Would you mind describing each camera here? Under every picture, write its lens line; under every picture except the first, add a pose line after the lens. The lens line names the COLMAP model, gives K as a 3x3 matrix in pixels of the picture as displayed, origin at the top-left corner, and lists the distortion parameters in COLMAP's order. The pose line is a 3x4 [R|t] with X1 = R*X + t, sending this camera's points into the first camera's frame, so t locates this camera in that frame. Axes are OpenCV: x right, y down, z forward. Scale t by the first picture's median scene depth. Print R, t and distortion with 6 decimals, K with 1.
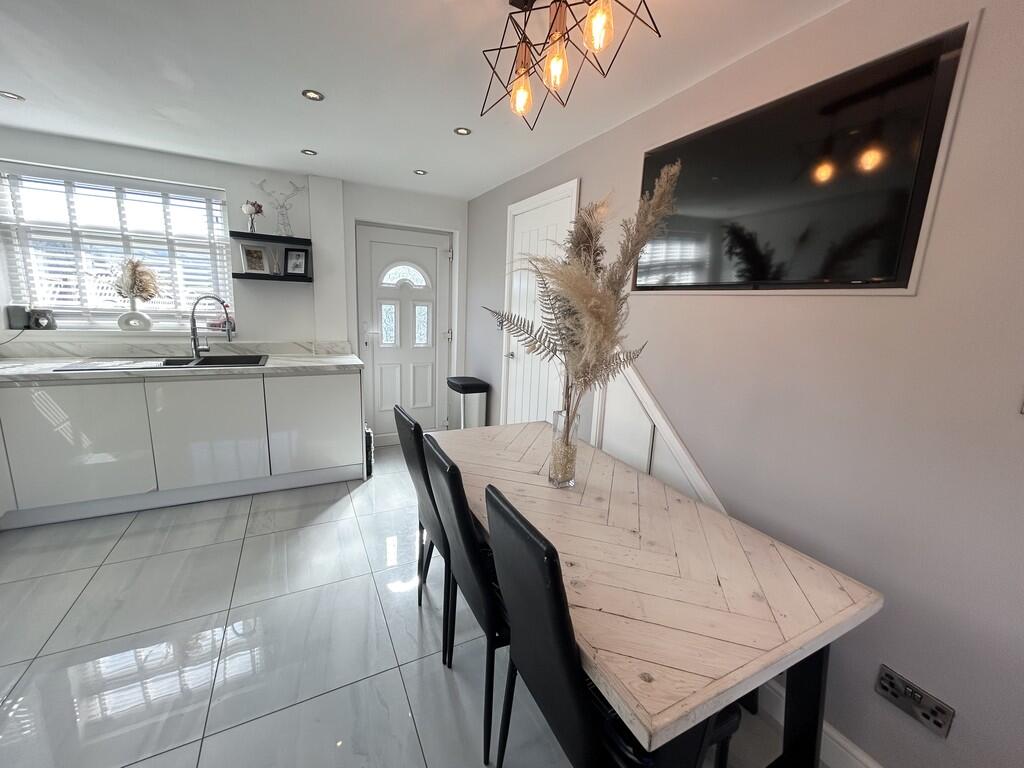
lens RADIAL K [[411.0, 0, 511.7], [0, 411.0, 382.1], [0, 0, 1]] dist [0.001363, -0.000004]
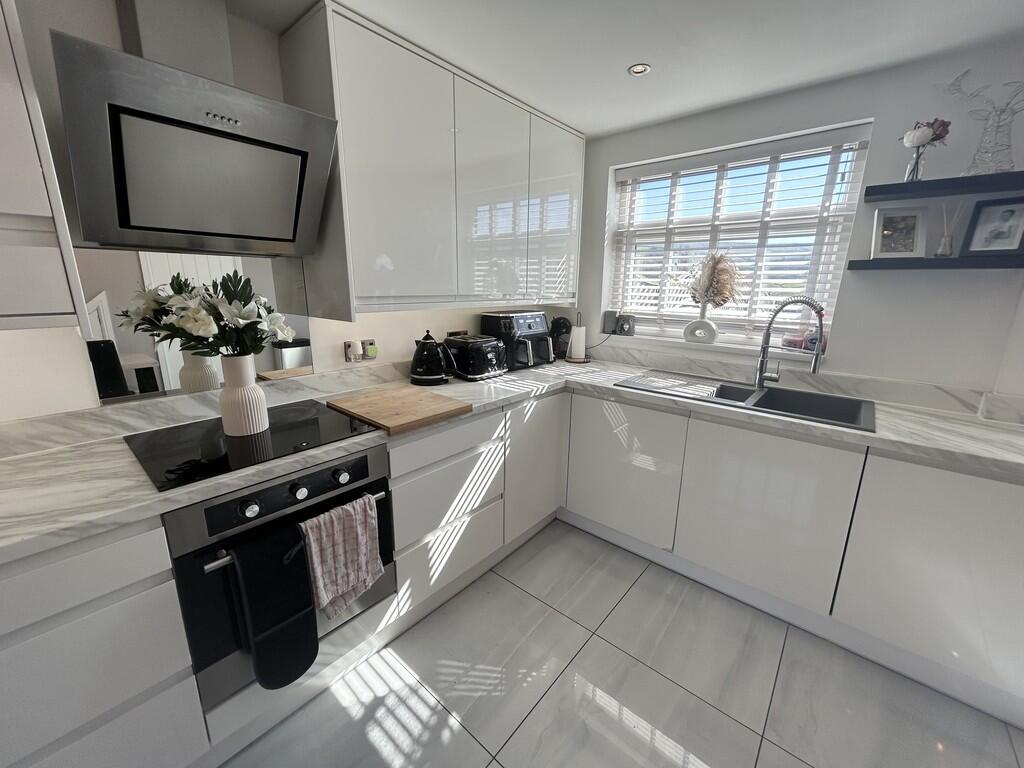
lens RADIAL K [[411.0, 0, 512.4], [0, 411.0, 383.7], [0, 0, 1]] dist [0.001363, -0.000004]
pose [[0.383282, 0.180072, -0.905908, -0.293676], [-0.173006, 0.977448, 0.121095, -0.078846], [0.907284, 0.110315, 0.405792, 0.333796]]
